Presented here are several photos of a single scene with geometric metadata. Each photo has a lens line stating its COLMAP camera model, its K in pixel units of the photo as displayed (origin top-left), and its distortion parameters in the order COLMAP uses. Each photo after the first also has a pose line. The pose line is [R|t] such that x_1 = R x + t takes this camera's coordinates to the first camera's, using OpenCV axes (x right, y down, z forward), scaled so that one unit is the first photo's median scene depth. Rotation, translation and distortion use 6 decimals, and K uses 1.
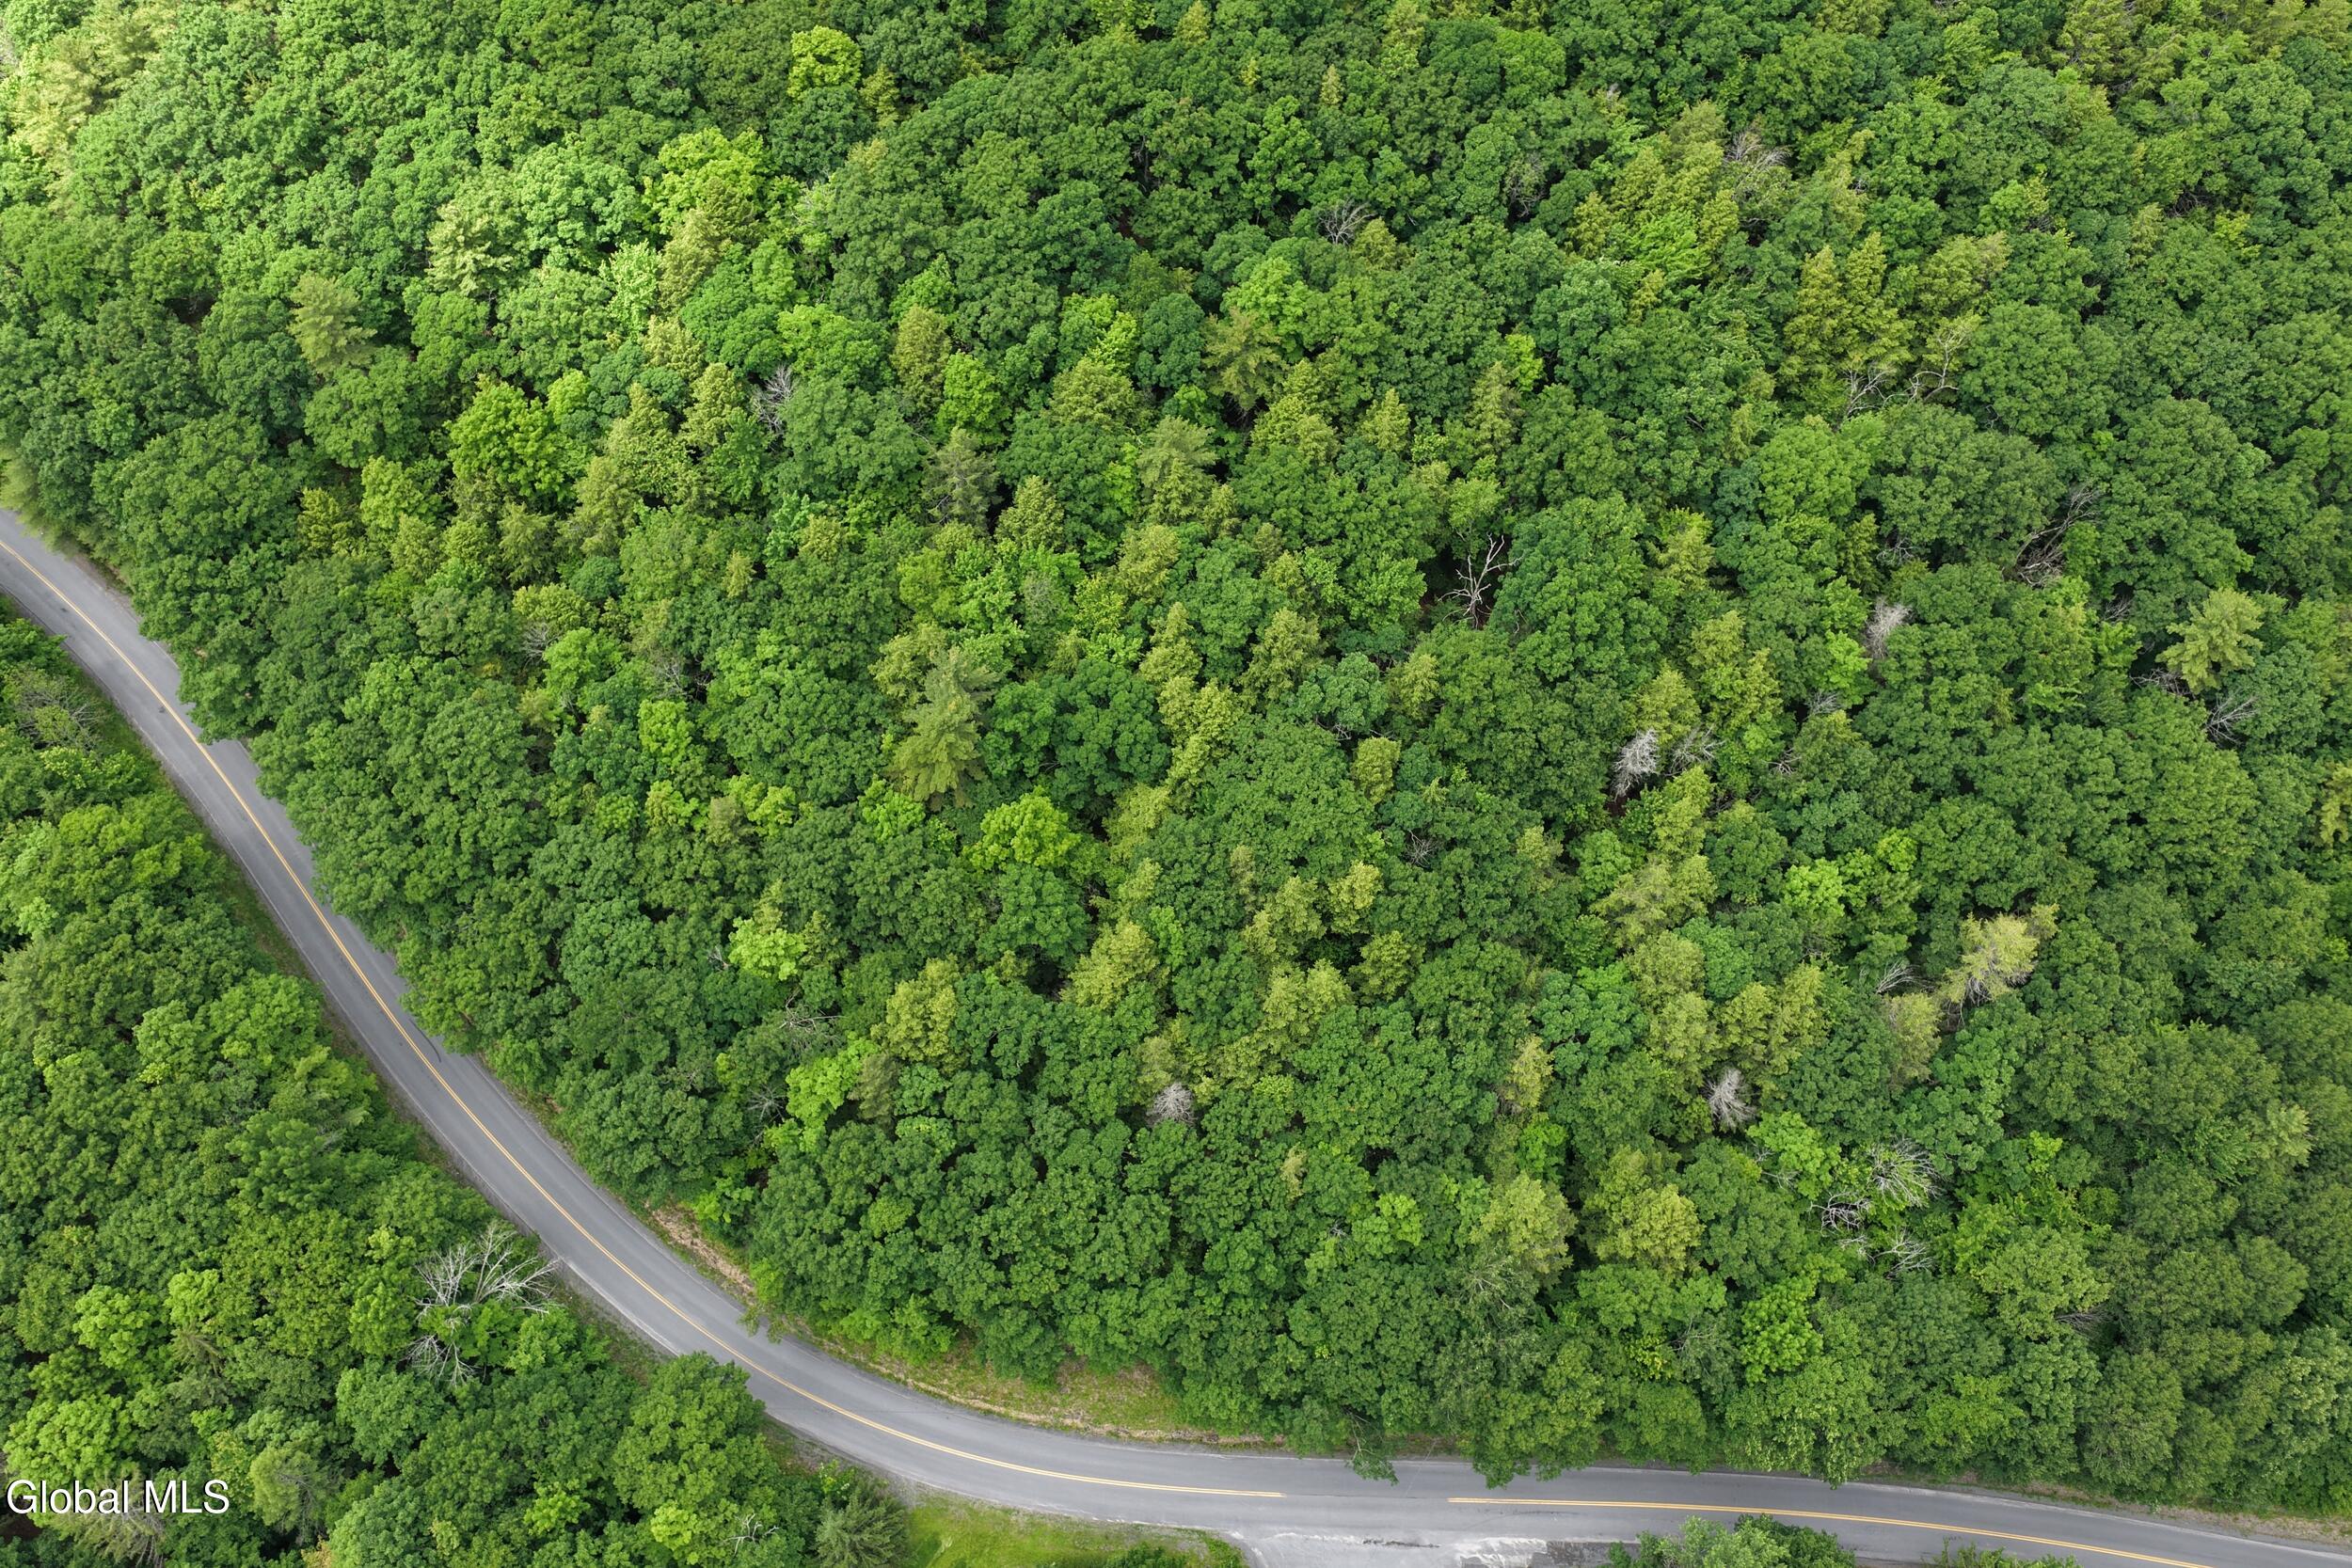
lens RADIAL K [[1938.2, 0, 1174.3], [0, 1938.2, 773.6], [0, 0, 1]] dist [-0.011398, 0.036431]
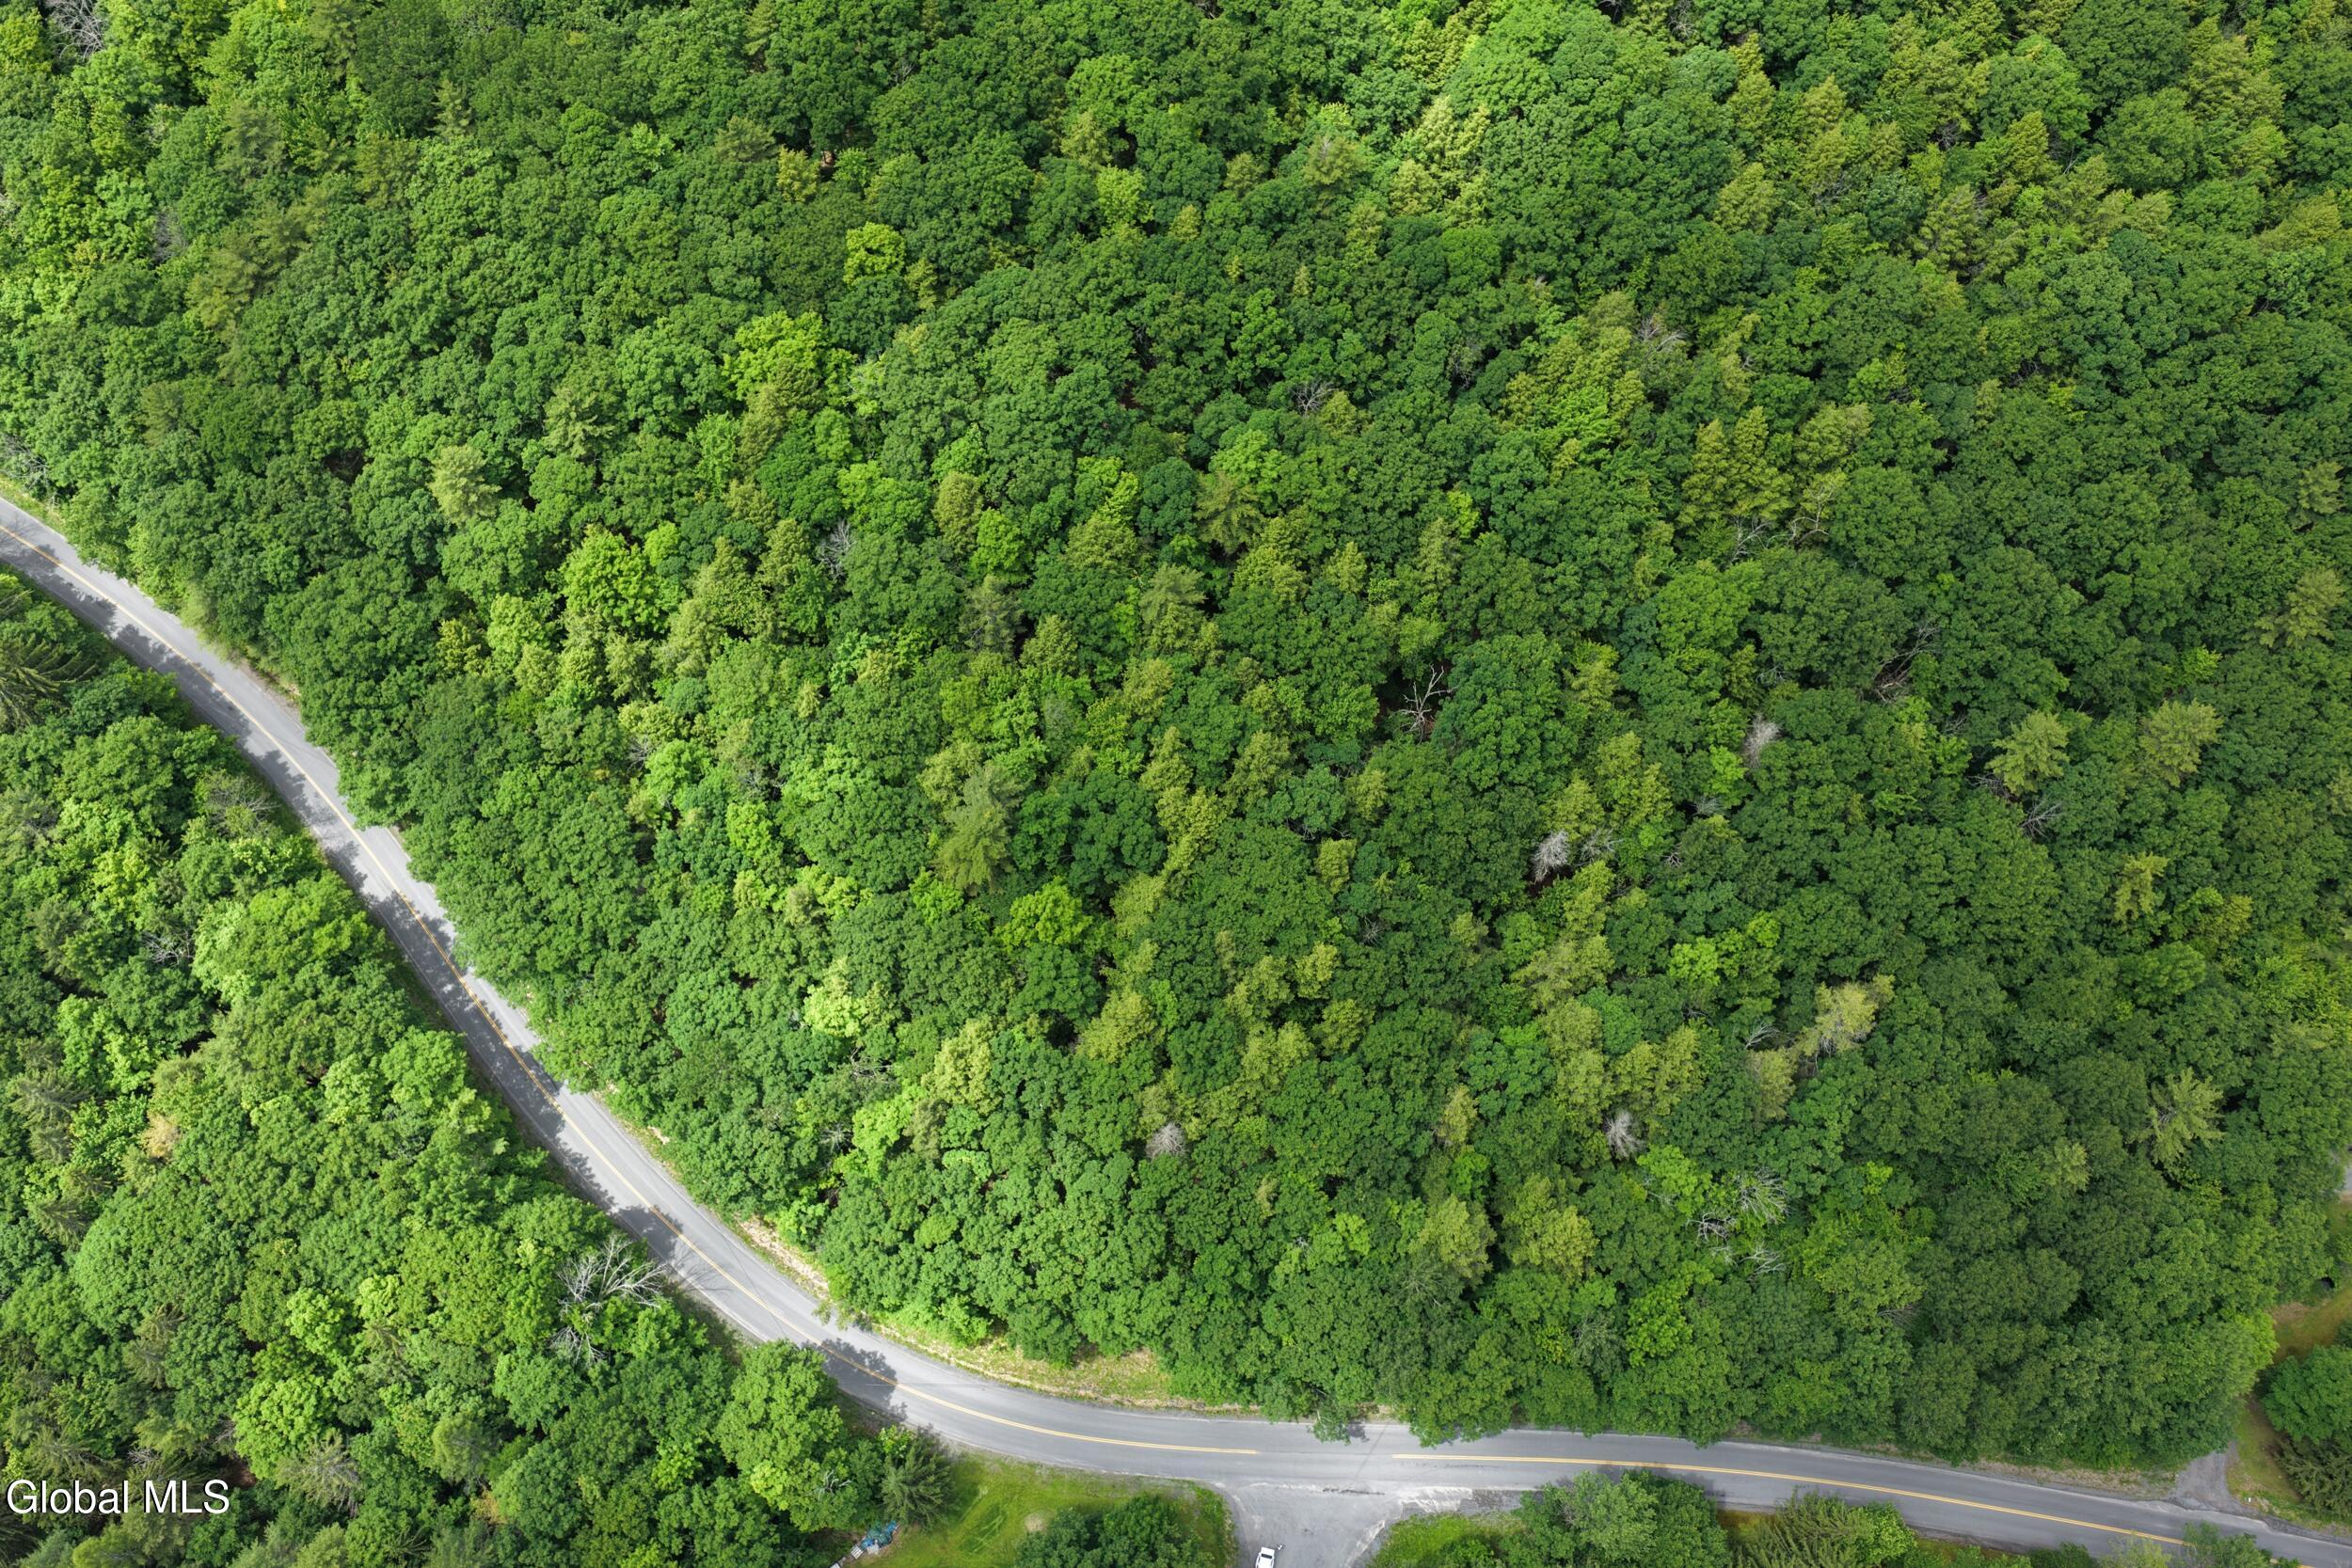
lens RADIAL K [[1938.2, 0, 1177.3], [0, 1938.2, 771.2], [0, 0, 1]] dist [-0.011398, 0.036431]
pose [[0.999998, 0.001165, 0.001873, 0.002743], [-0.001234, 0.999320, 0.036840, -0.103932], [-0.001829, -0.036843, 0.999319, -0.210083]]
